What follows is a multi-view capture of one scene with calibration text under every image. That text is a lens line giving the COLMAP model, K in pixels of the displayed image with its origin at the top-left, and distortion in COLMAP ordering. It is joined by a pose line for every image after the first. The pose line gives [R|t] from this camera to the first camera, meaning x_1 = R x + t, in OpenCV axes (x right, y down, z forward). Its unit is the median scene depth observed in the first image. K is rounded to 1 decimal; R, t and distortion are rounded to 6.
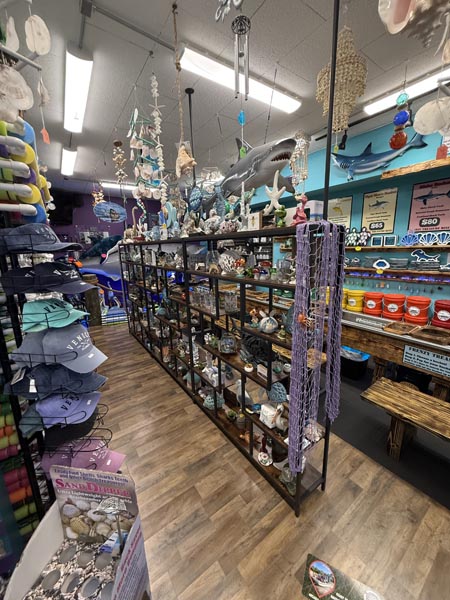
lens RADIAL K [[238.5, 0, 225.0], [0, 238.5, 300.0], [0, 0, 1]] dist [0.000884, -0.000296]
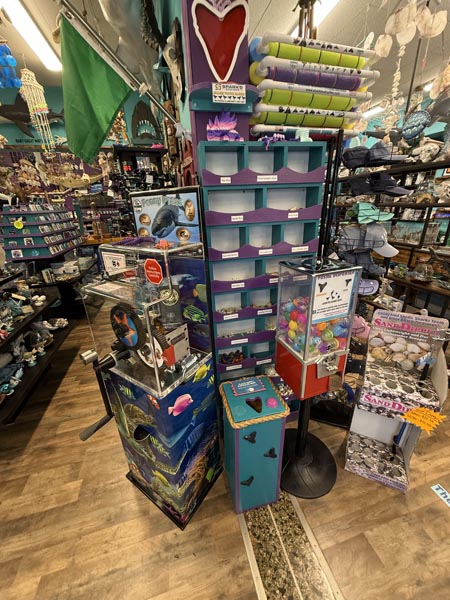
lens RADIAL K [[238.5, 0, 225.0], [0, 238.5, 300.0], [0, 0, 1]] dist [0.000884, -0.000296]
pose [[0.940025, 0.118108, -0.320005, -0.501414], [-0.062629, 0.981954, 0.178447, 0.179794], [0.335306, -0.147703, 0.930459, -0.330166]]
